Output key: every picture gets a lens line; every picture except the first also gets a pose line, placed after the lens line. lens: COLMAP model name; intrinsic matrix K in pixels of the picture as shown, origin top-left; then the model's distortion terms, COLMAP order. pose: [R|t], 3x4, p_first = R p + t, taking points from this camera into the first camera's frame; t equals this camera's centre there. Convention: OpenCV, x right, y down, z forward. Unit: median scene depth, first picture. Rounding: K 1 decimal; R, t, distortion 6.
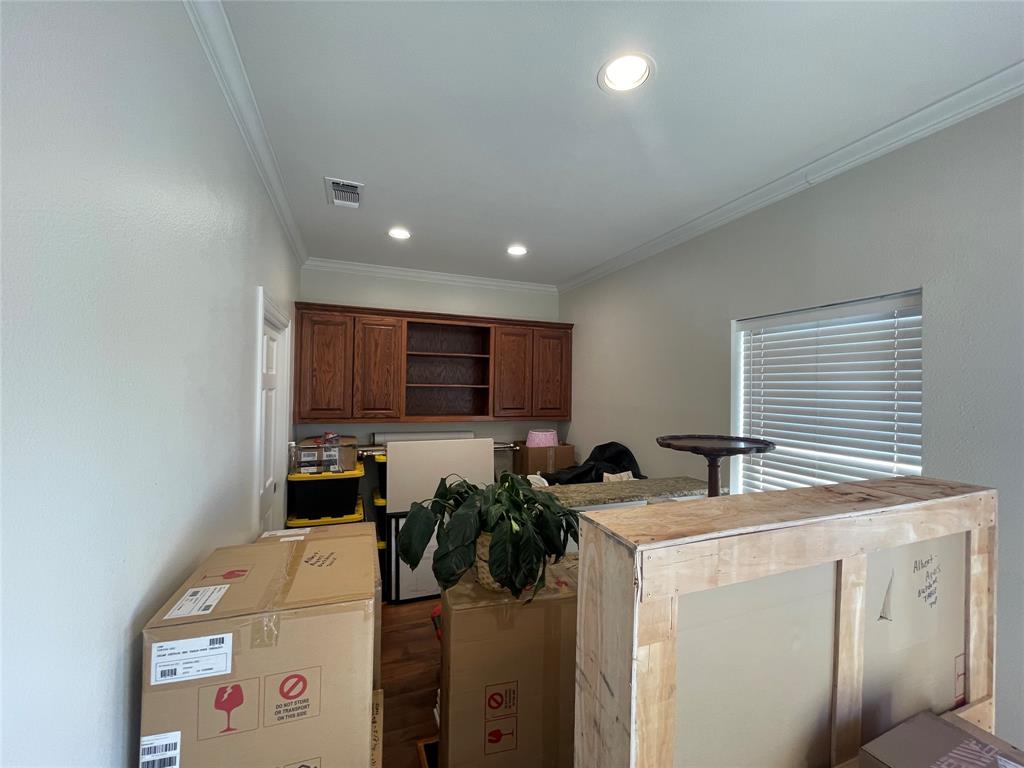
lens RADIAL K [[412.7, 0, 513.0], [0, 412.7, 383.8], [0, 0, 1]] dist [-0.002257, -0.000490]
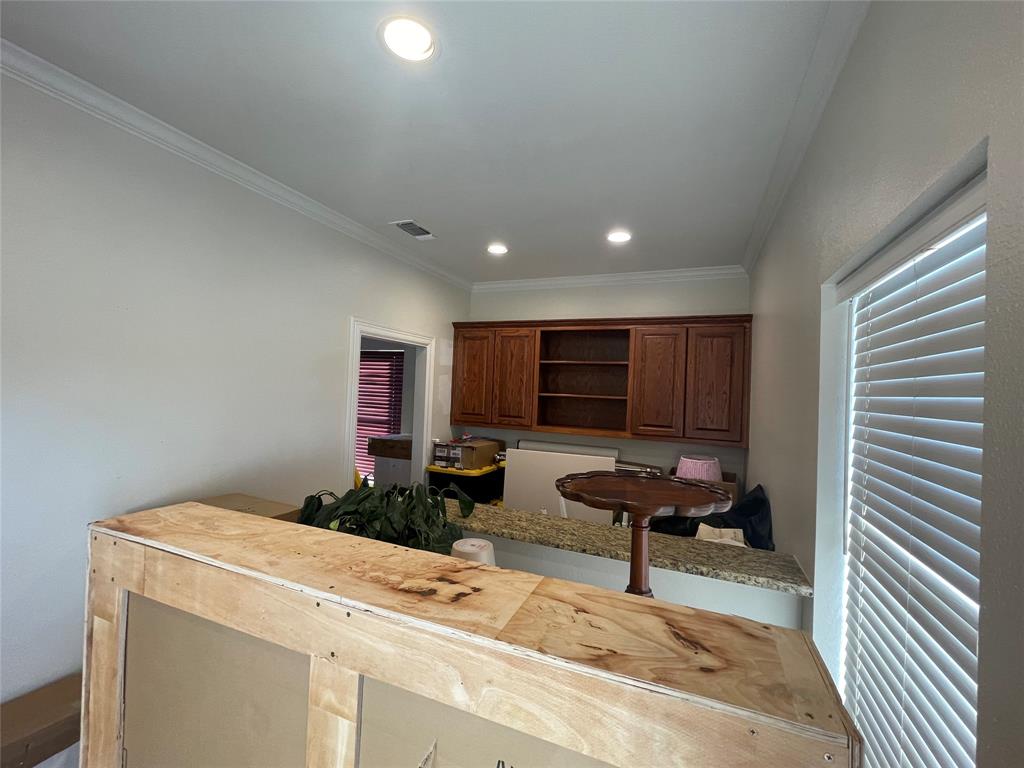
lens RADIAL K [[433.6, 0, 511.8], [0, 433.6, 381.9], [0, 0, 1]] dist [-0.000209, -0.000018]
pose [[0.715884, -0.000050, -0.698220, 0.451989], [-0.021998, 0.999502, -0.022626, -0.001809], [0.697873, 0.031558, 0.715526, 0.212023]]
